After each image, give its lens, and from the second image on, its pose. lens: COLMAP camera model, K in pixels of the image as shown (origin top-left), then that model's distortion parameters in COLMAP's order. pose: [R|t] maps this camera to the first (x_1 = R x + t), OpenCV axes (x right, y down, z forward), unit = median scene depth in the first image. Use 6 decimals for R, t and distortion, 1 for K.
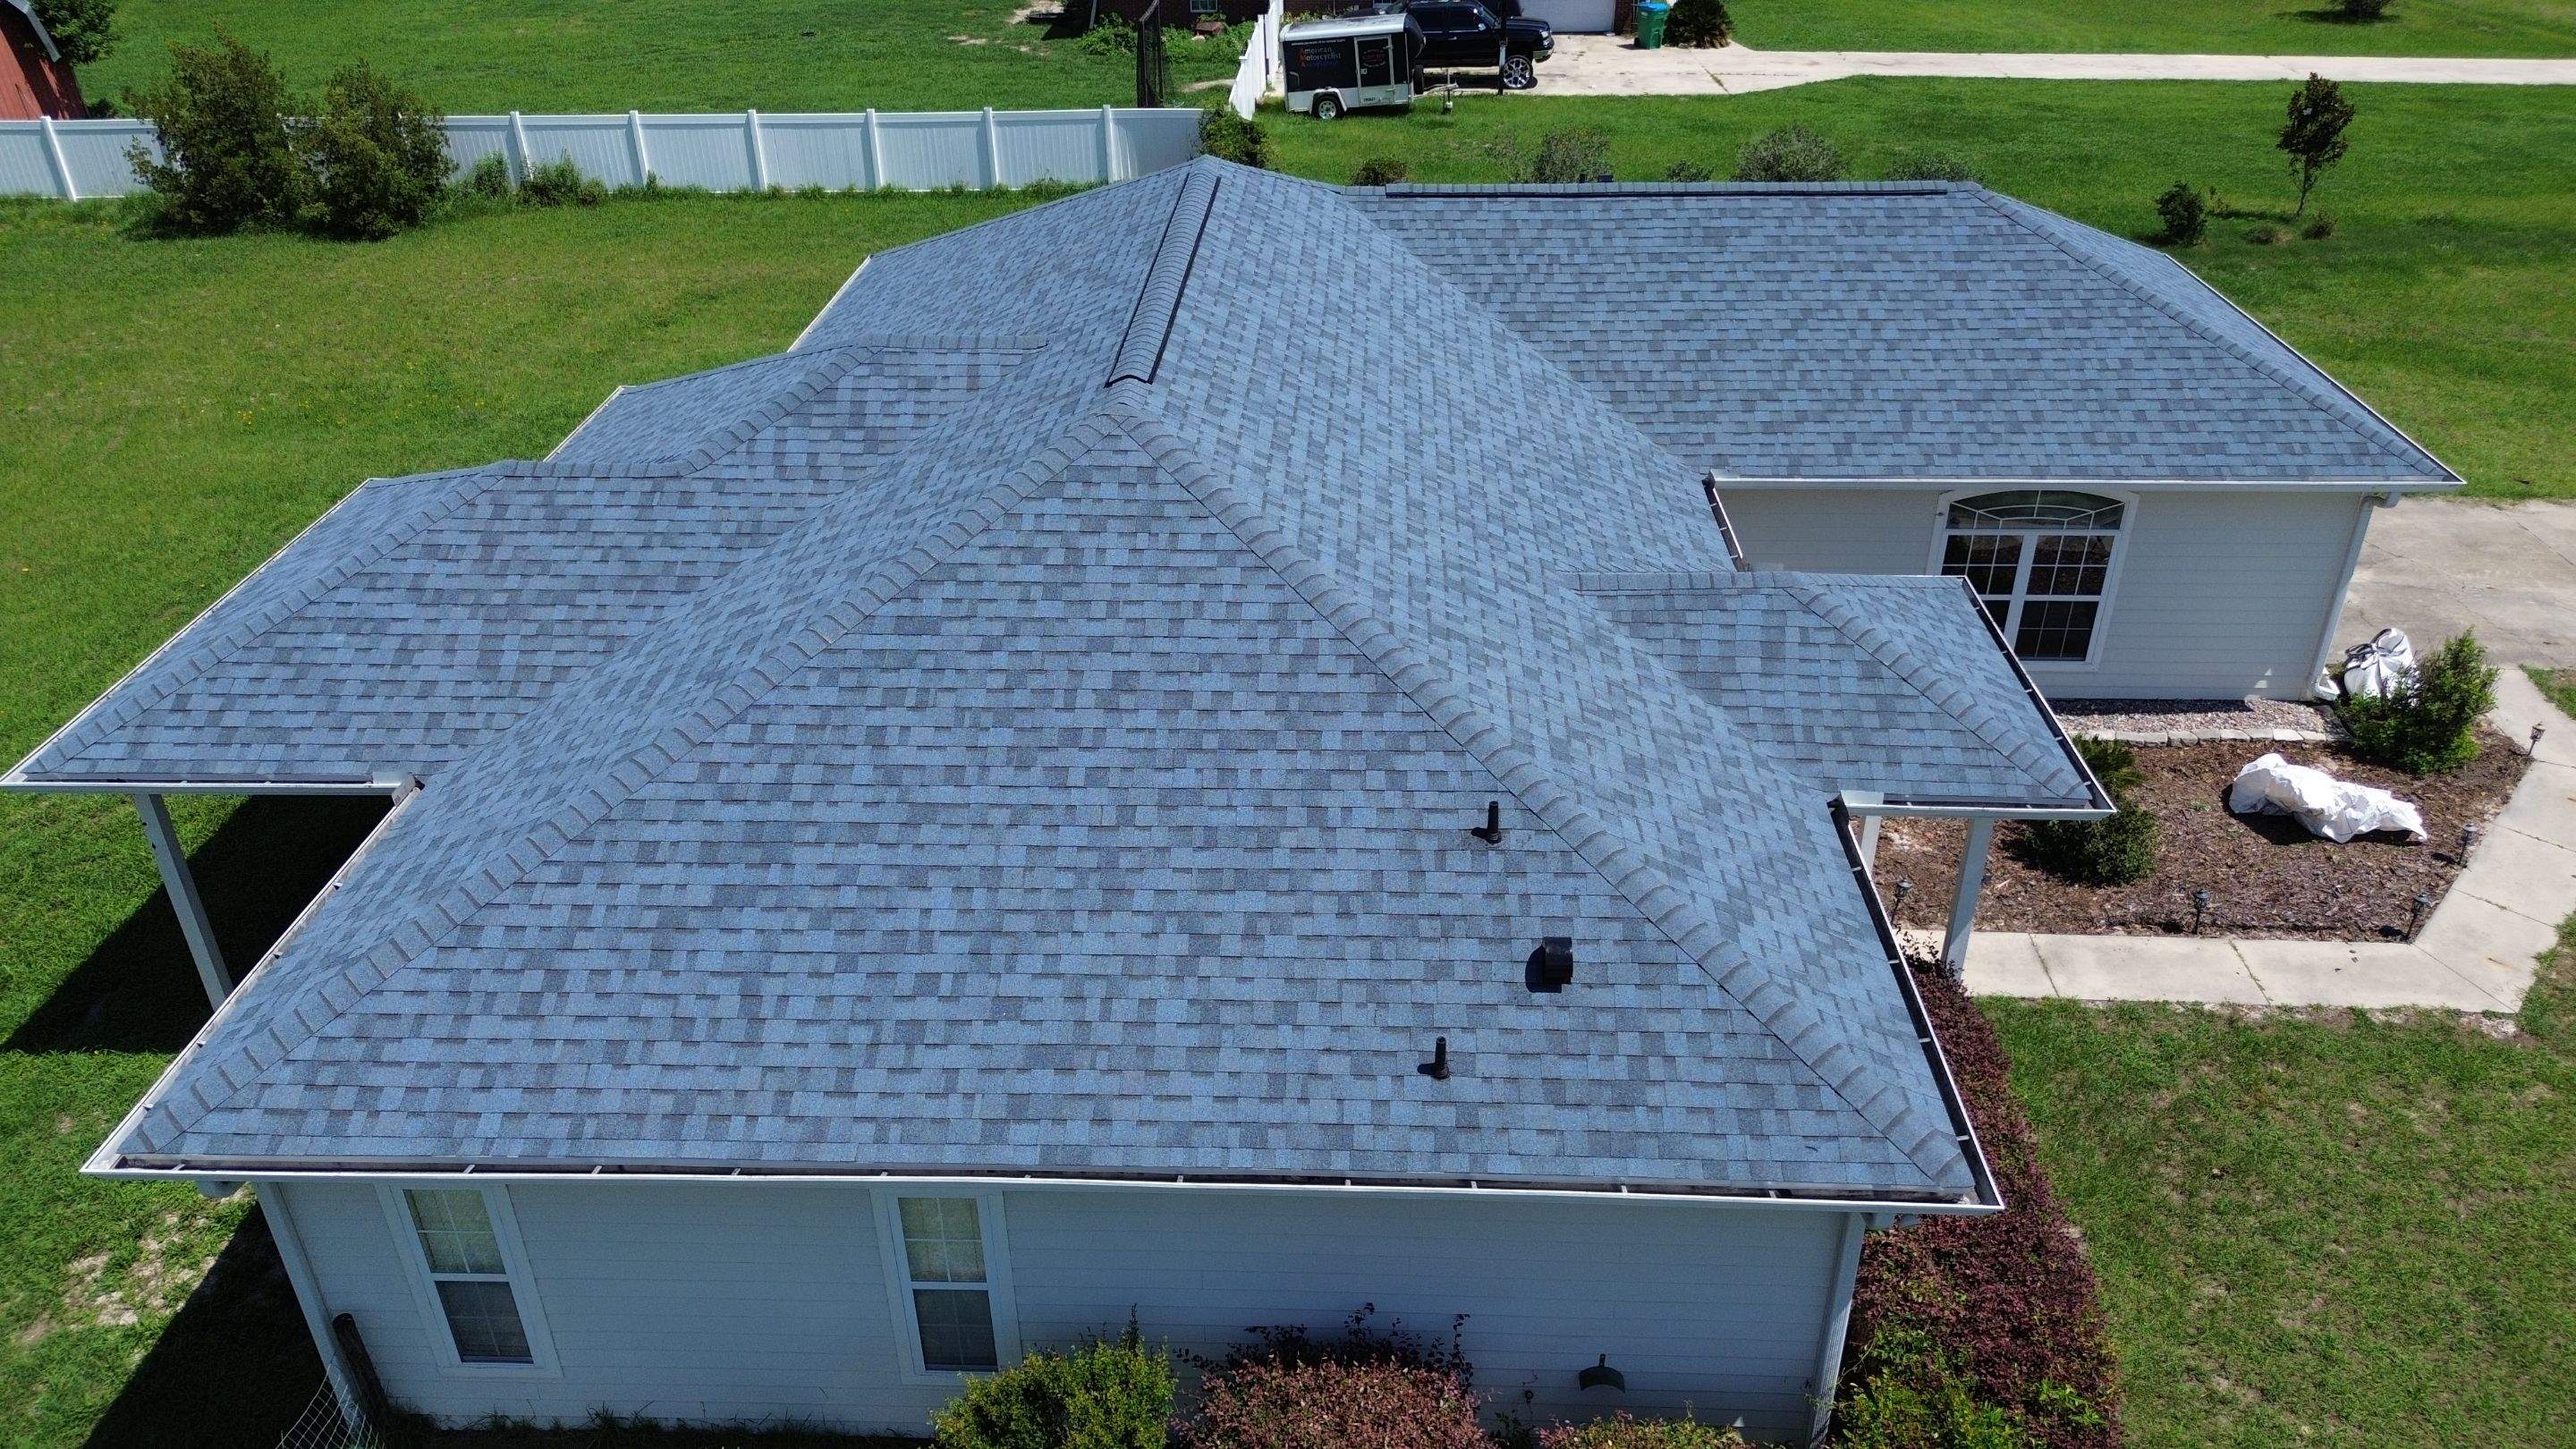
lens RADIAL K [[1831.2, 0, 1299.3], [0, 1831.2, 725.4], [0, 0, 1]] dist [0.062811, -0.058495]
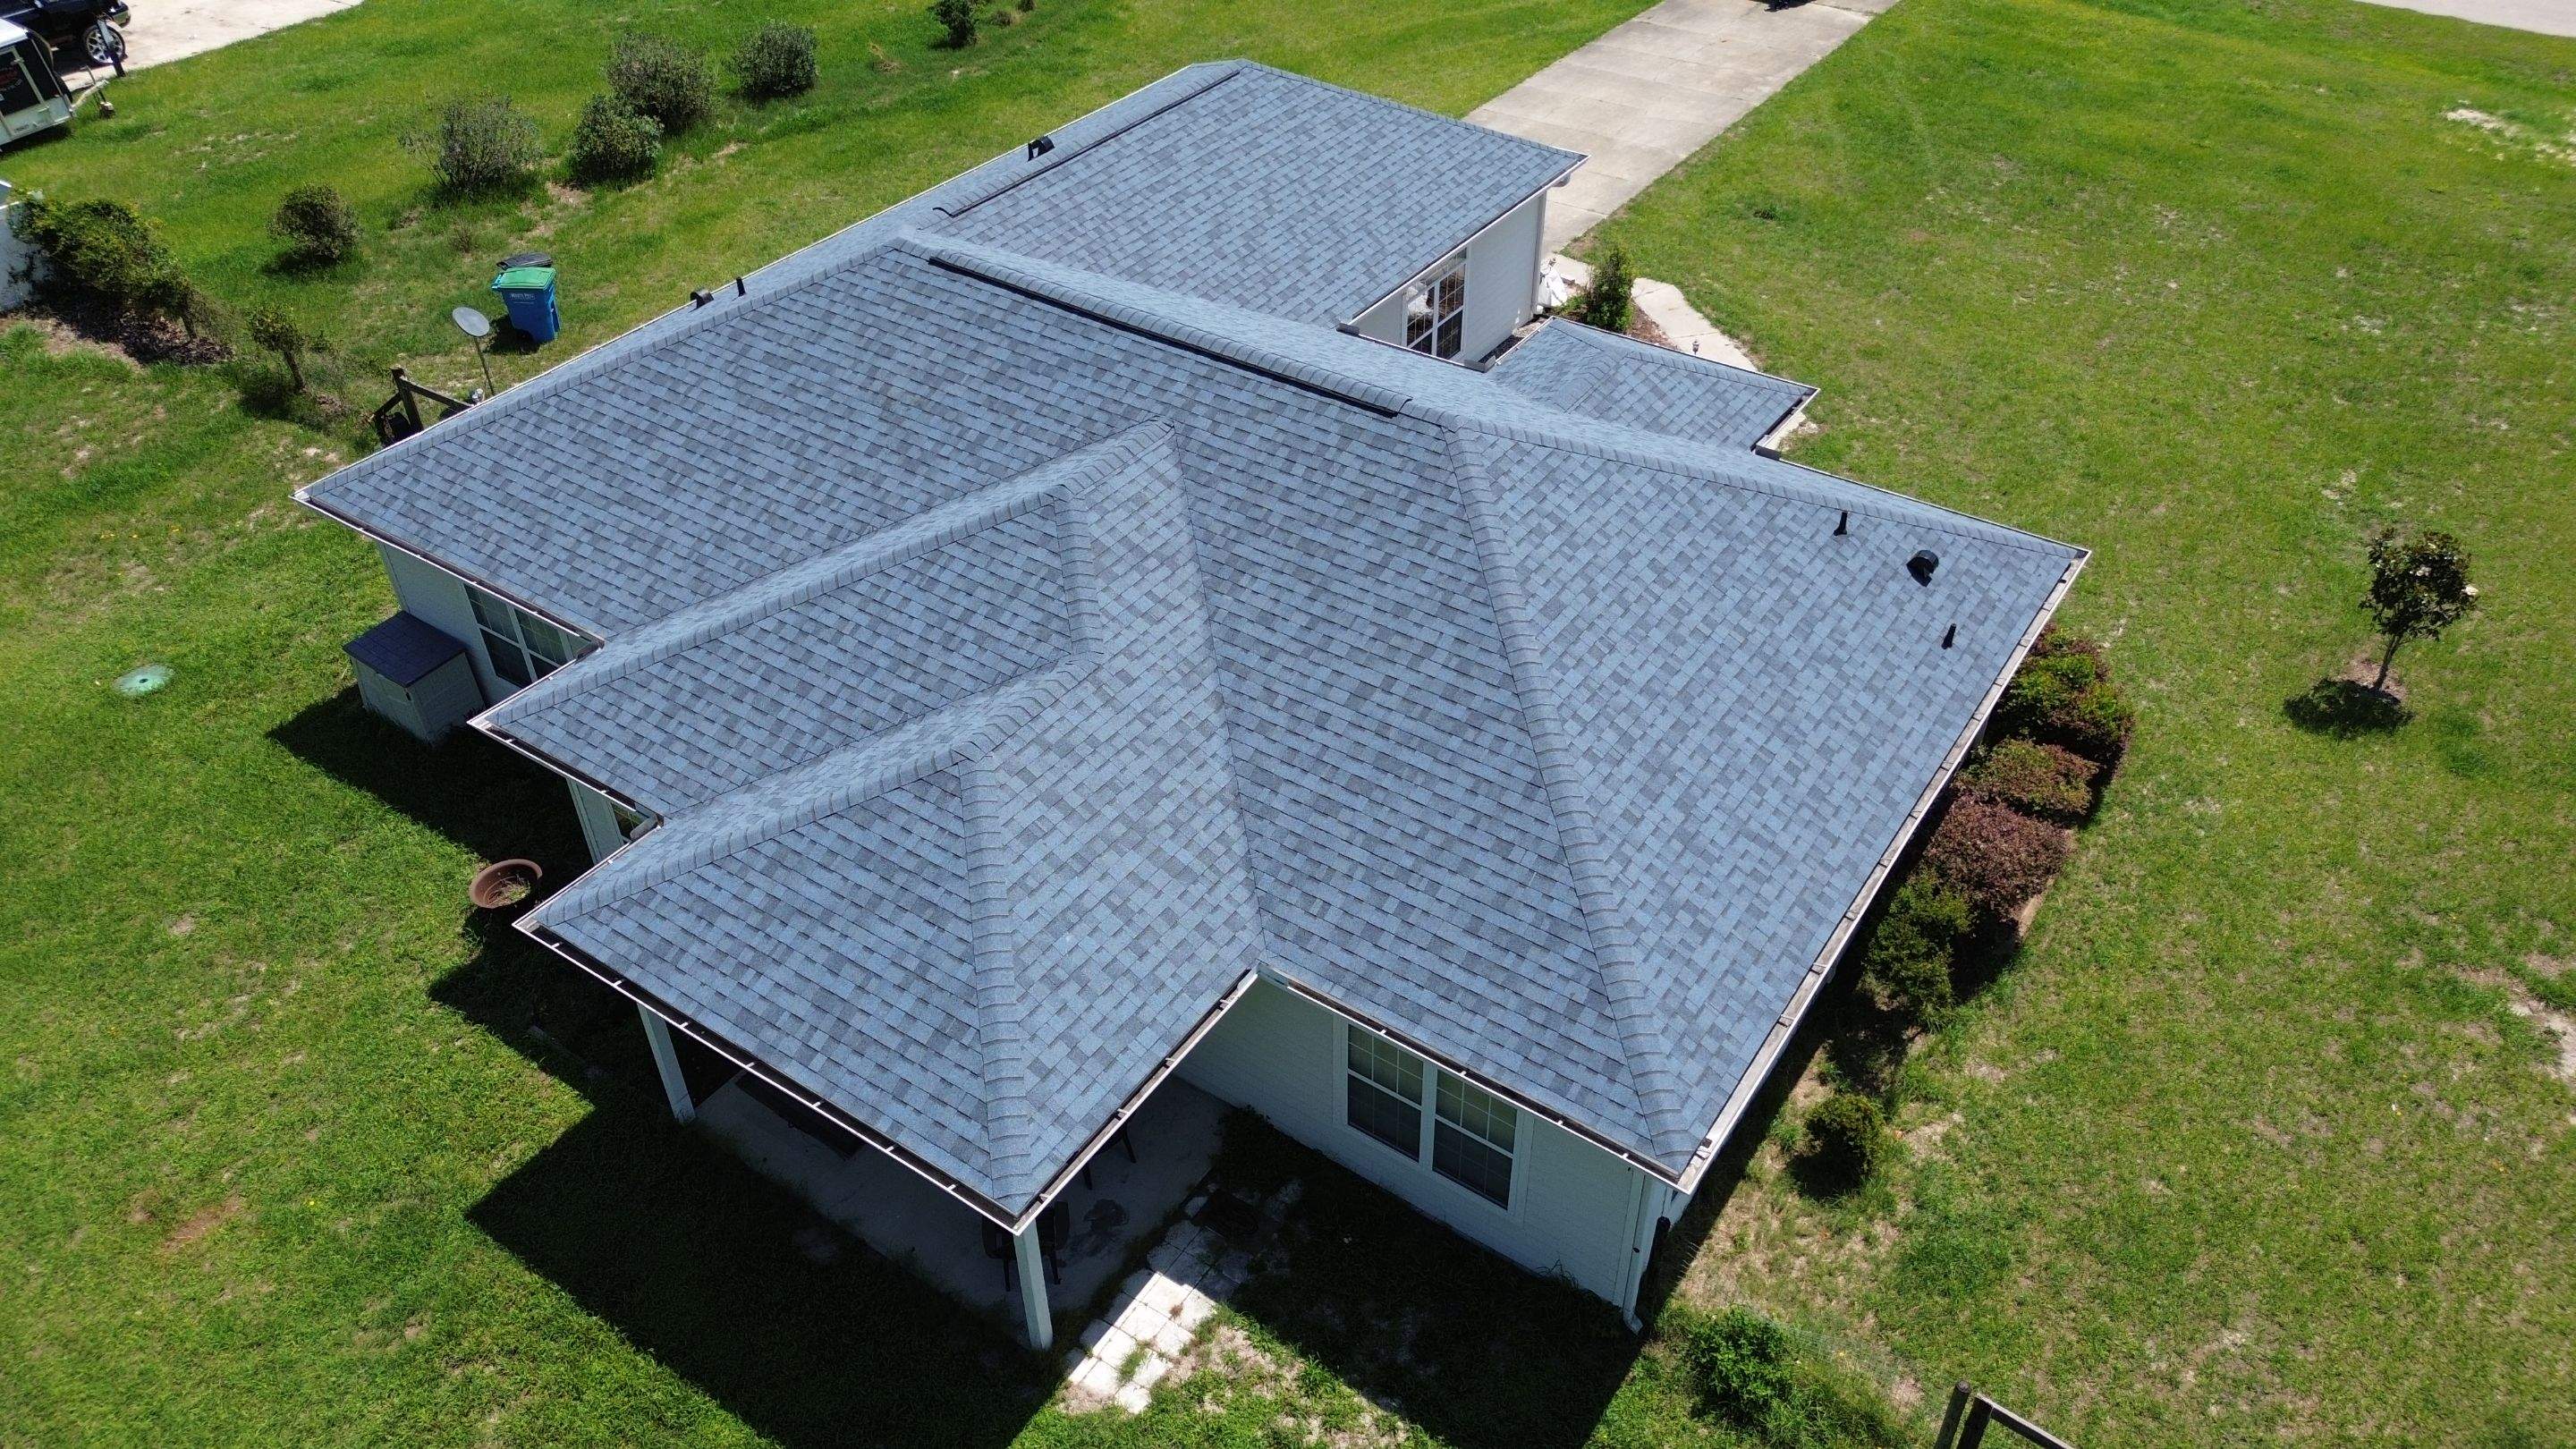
lens RADIAL K [[1831.2, 0, 1301.3], [0, 1831.2, 727.1], [0, 0, 1]] dist [0.062811, -0.058495]
pose [[0.529952, -0.525624, 0.665485, -0.940192], [0.429468, 0.843019, 0.323845, -0.374659], [-0.731238, 0.114182, 0.672498, 0.160716]]
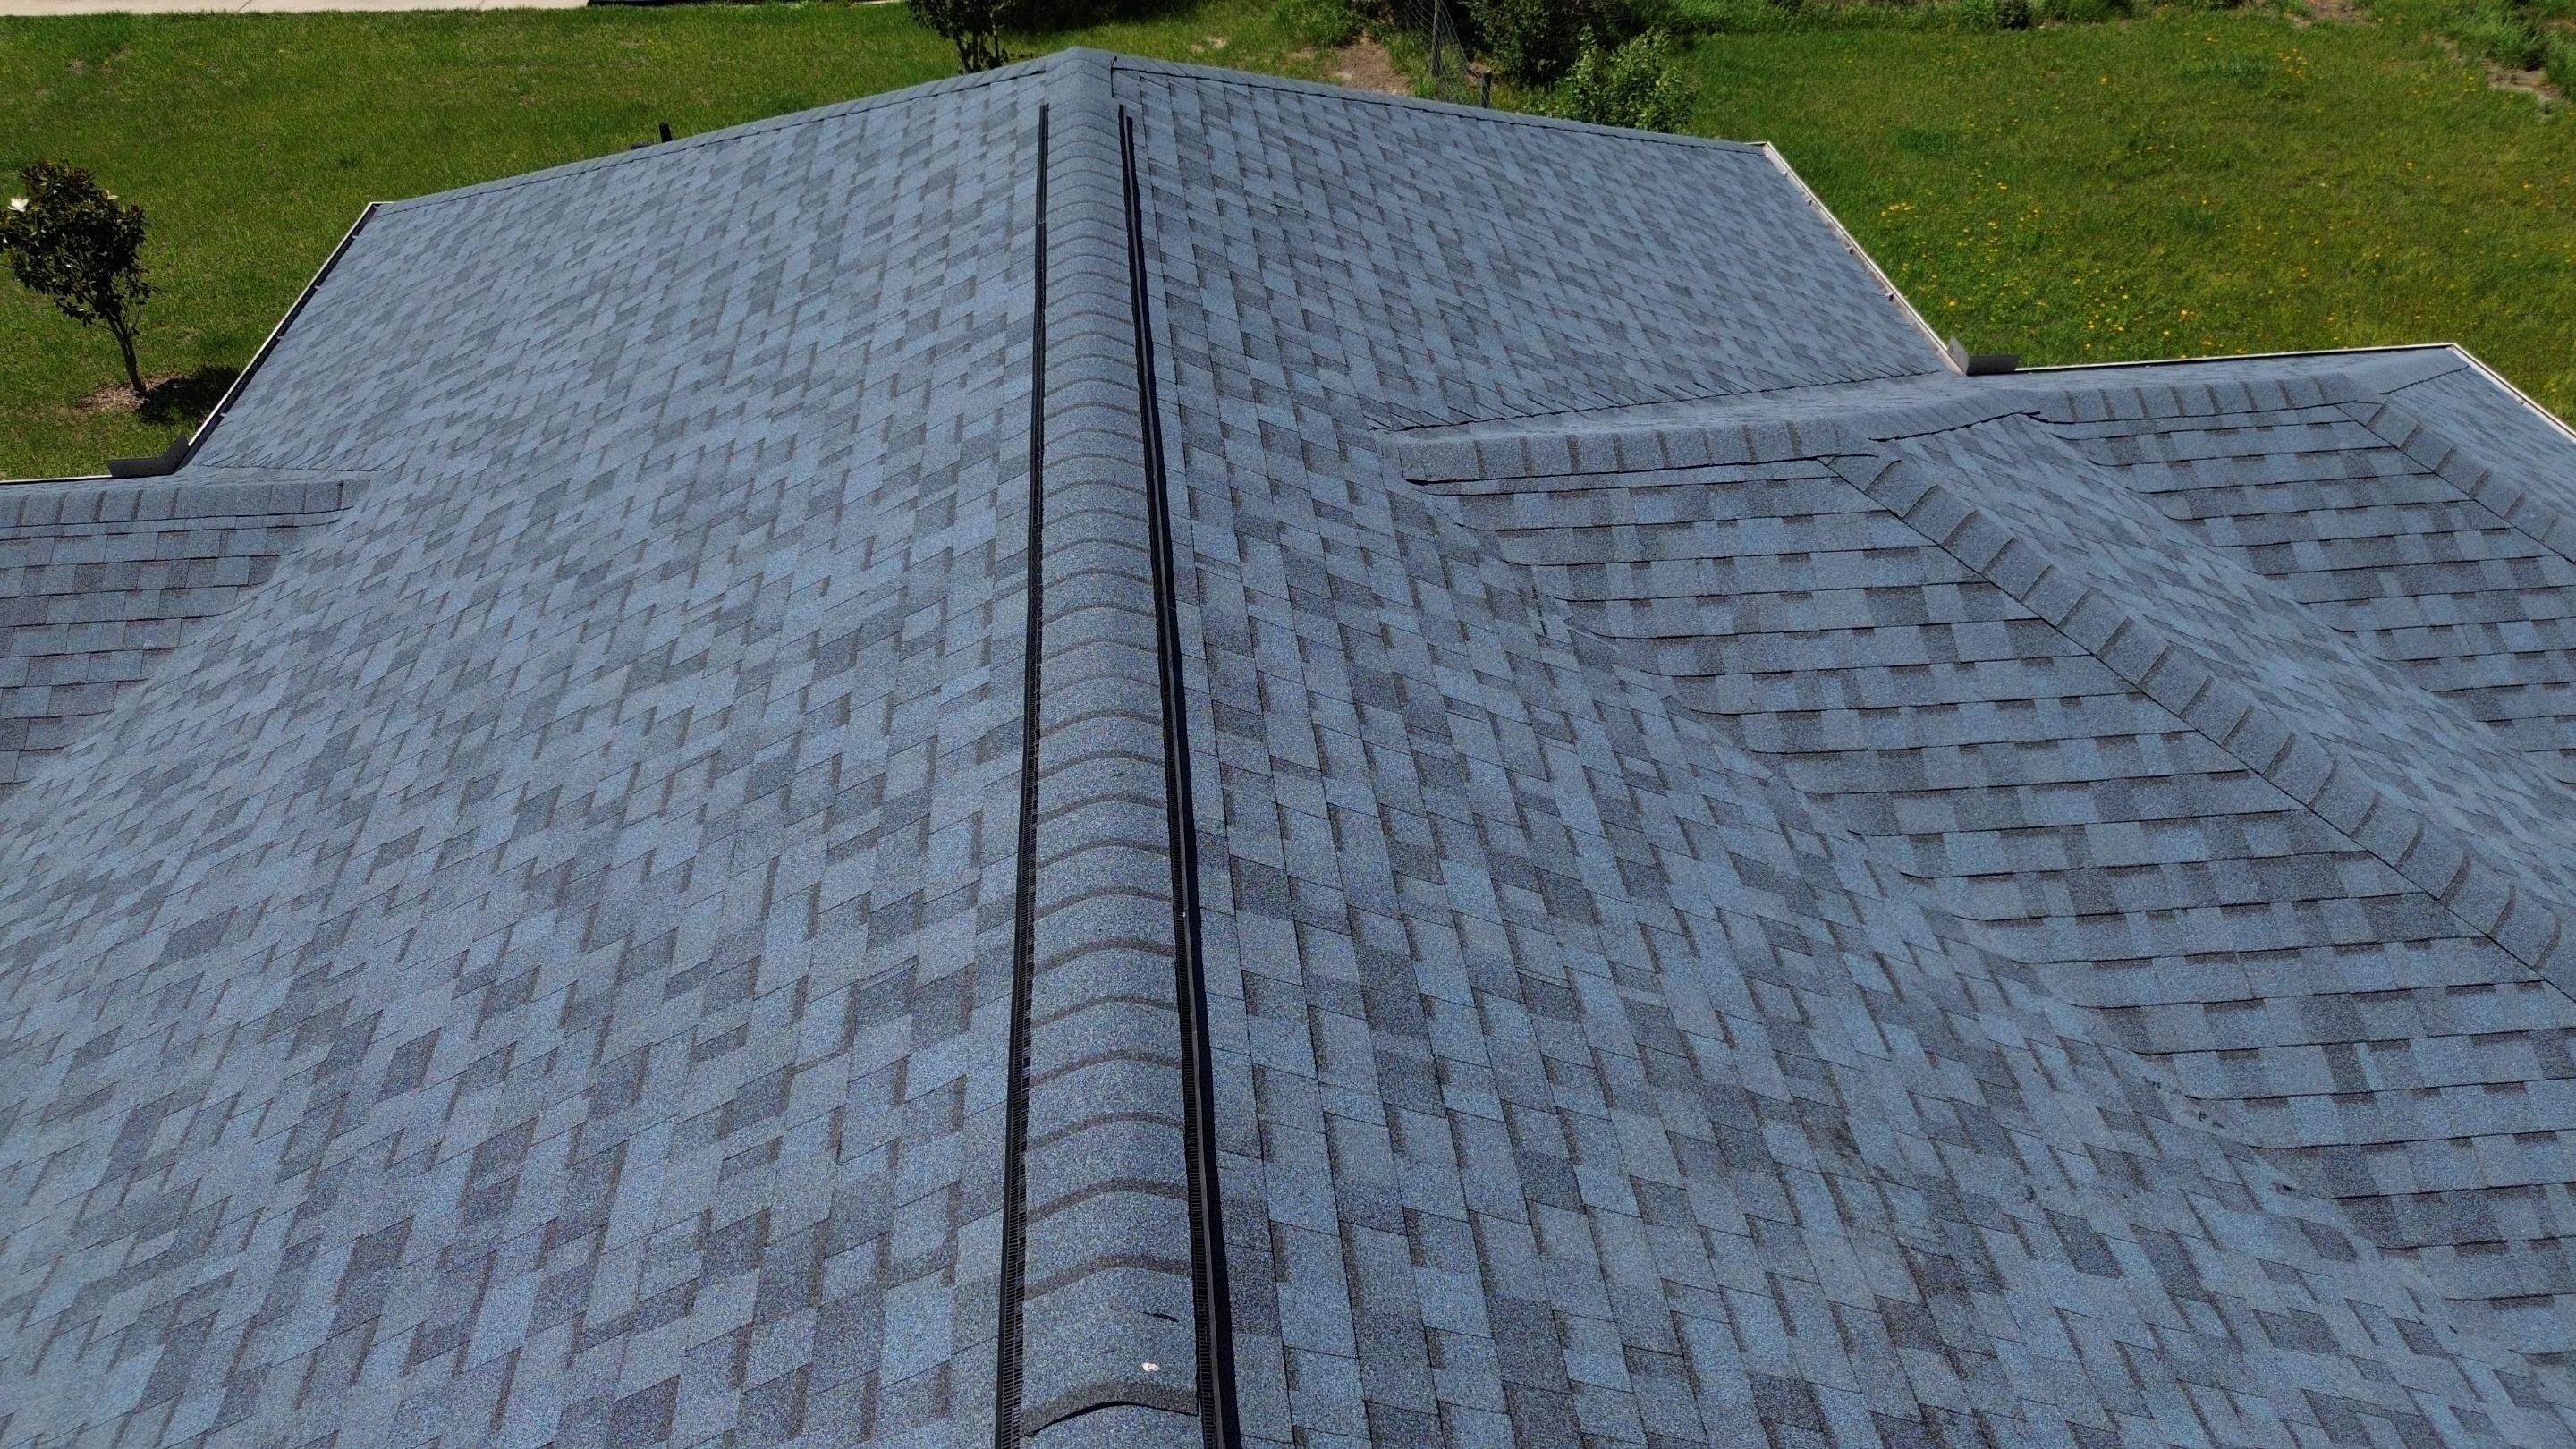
lens RADIAL K [[1831.2, 0, 1291.6], [0, 1831.2, 720.8], [0, 0, 1]] dist [0.062811, -0.058495]
pose [[-0.989260, 0.100617, -0.106024, -0.064368], [-0.060153, 0.380843, 0.922681, -0.533967], [0.133216, 0.919149, -0.370701, 1.157010]]
